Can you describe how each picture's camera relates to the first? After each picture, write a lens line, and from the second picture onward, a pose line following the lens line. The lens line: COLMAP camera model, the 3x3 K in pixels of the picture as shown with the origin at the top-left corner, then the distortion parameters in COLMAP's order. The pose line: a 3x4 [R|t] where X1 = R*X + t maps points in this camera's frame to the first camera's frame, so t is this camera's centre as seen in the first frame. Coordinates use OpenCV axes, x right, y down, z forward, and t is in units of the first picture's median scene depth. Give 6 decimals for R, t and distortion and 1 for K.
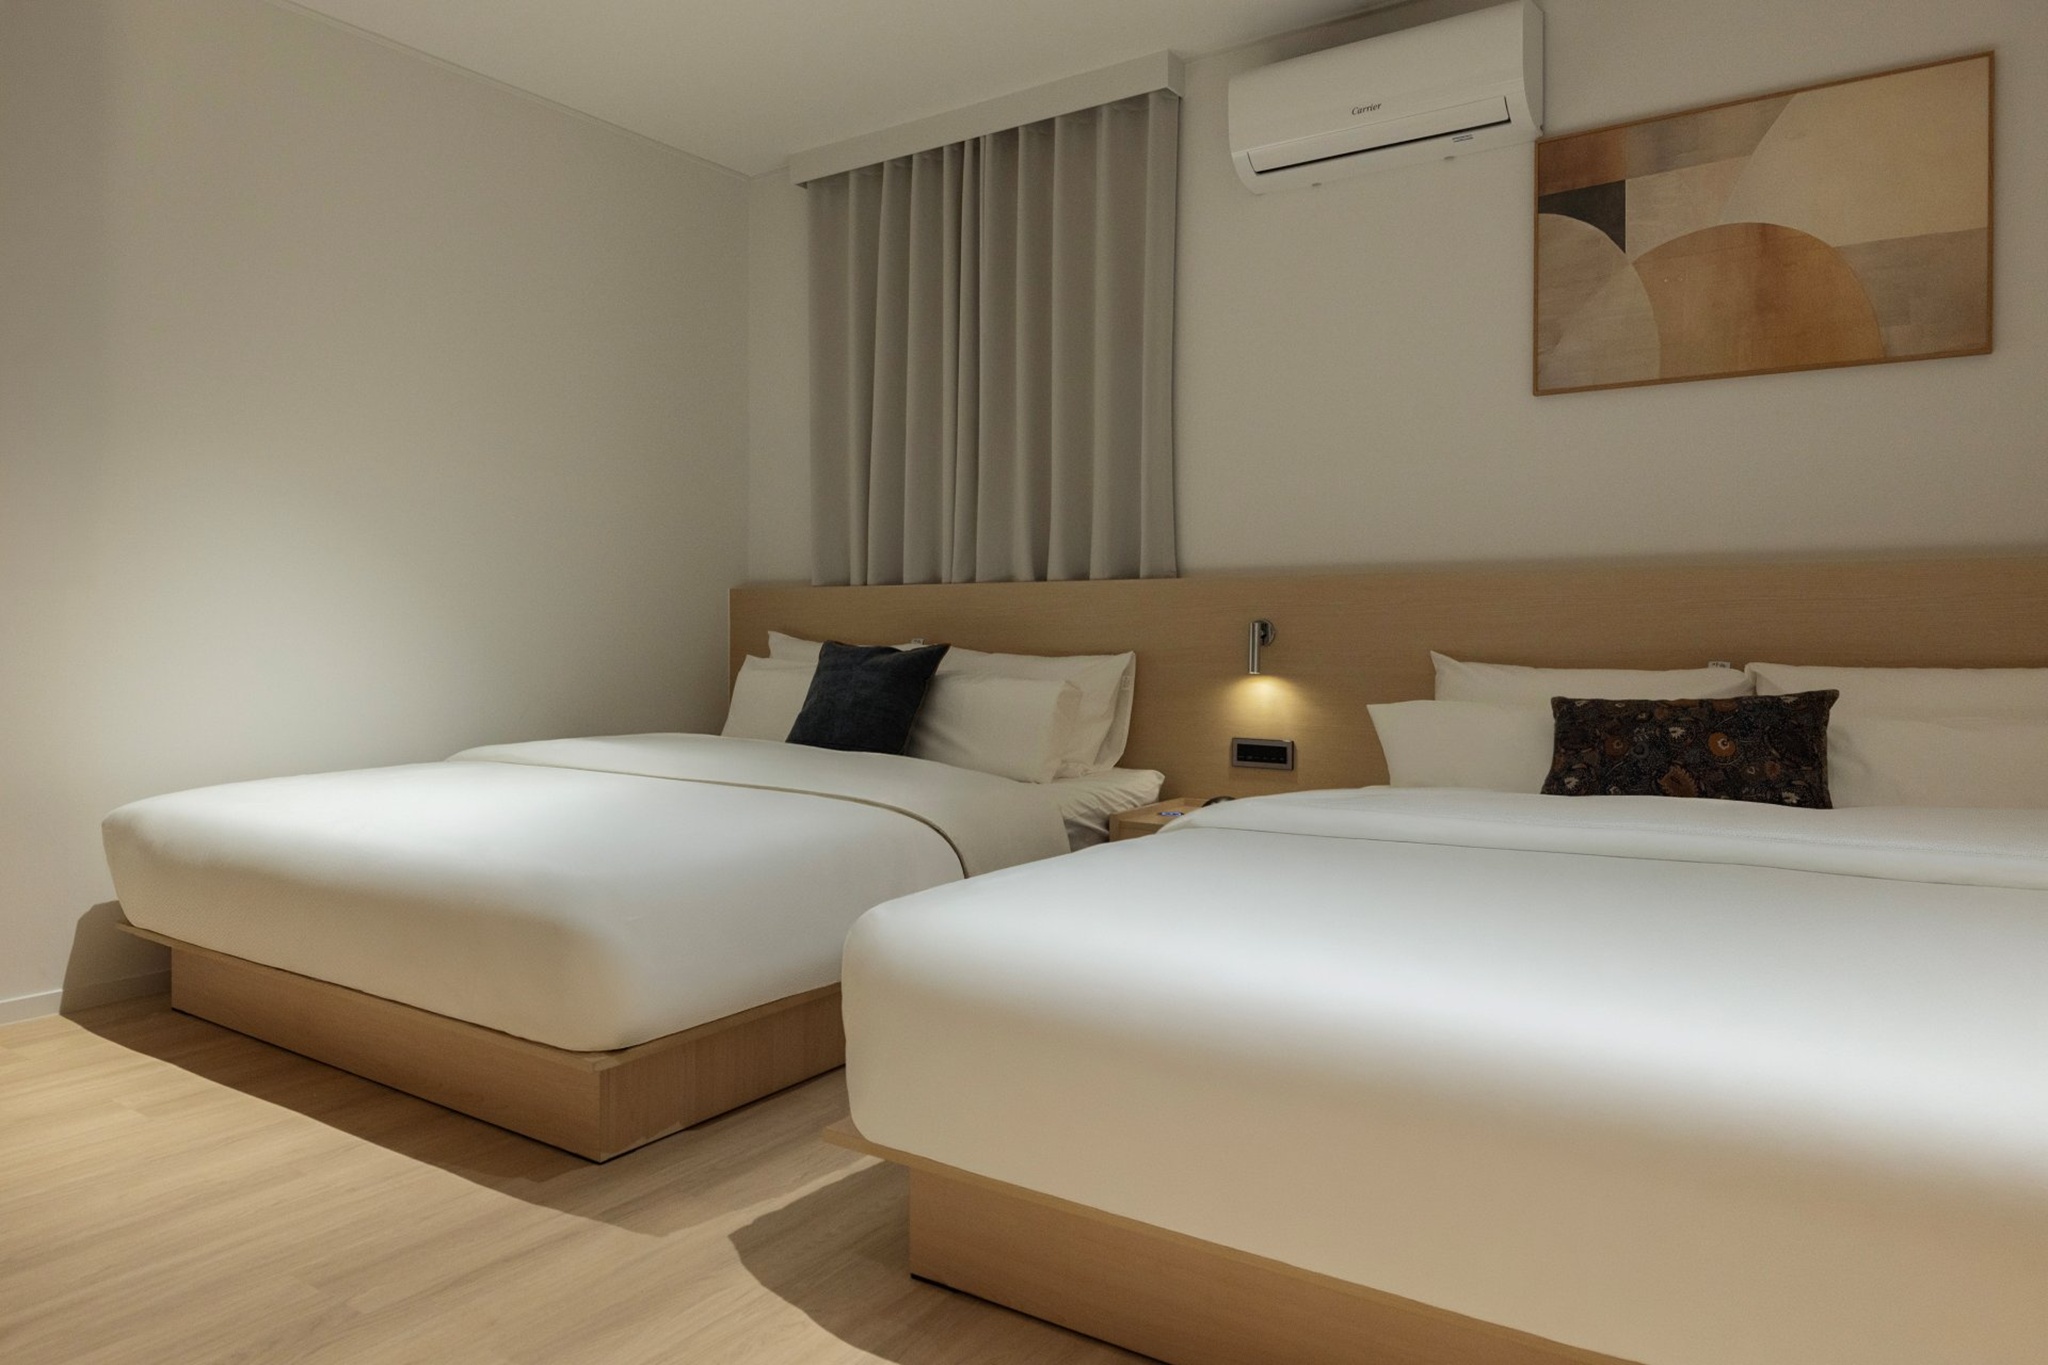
lens RADIAL K [[1211.7, 0, 998.1], [0, 1211.7, 641.8], [0, 0, 1]] dist [0.000127, 0.002969]
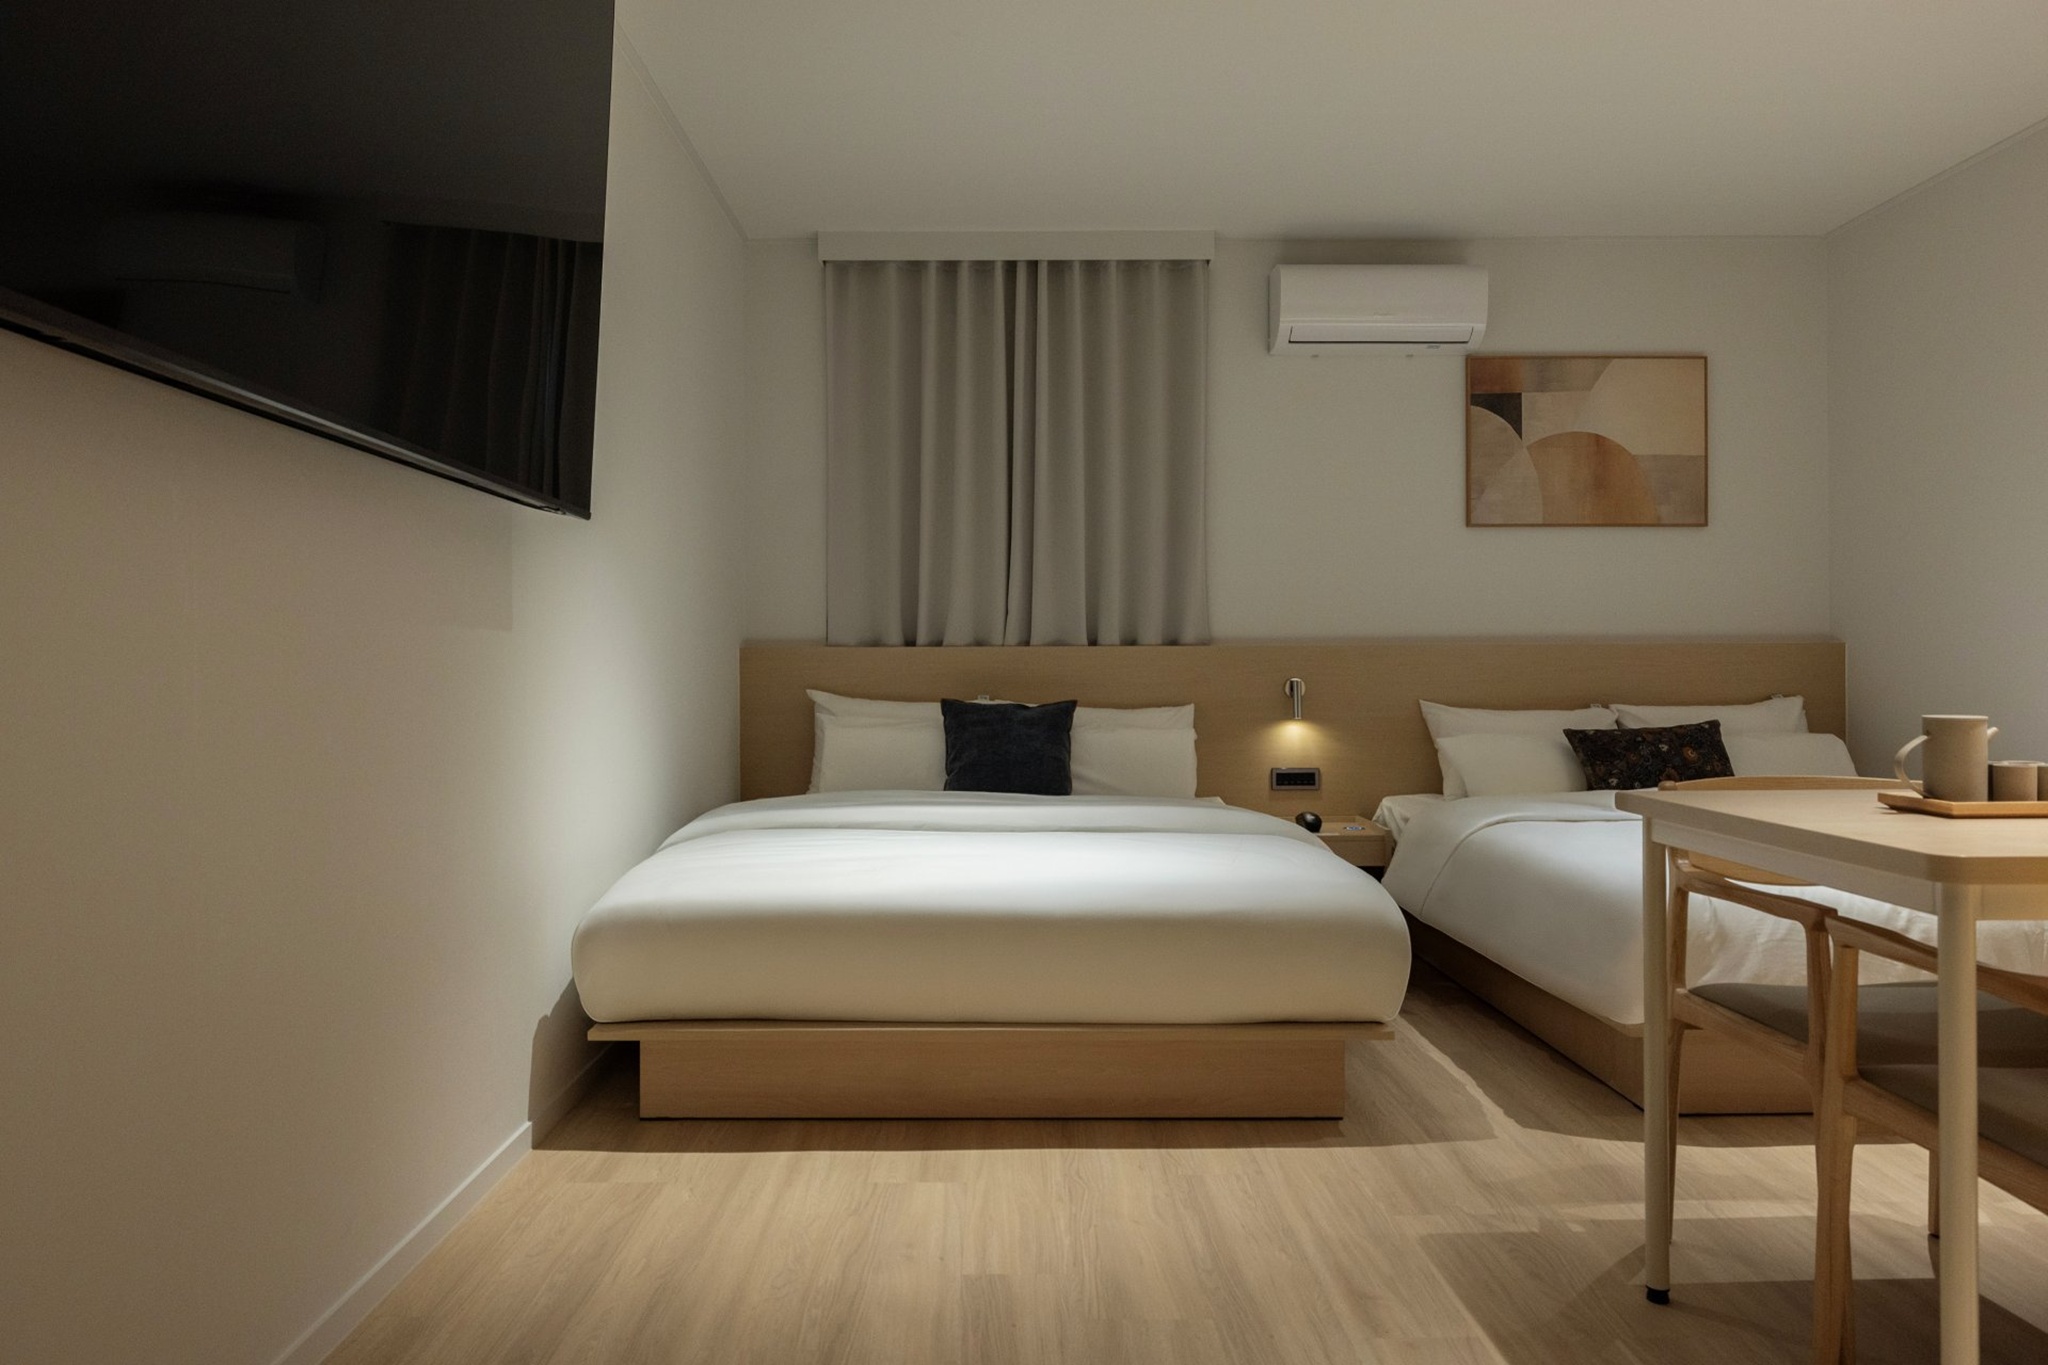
lens RADIAL K [[1163.2, 0, 1024.0], [0, 1163.2, 682.5], [0, 0, 1]] dist [-0.005128, -0.000873]
pose [[0.843942, -0.012404, 0.536291, -0.872179], [0.011776, 0.999920, 0.004597, -0.027852], [-0.536305, 0.002436, 0.844021, 0.097601]]
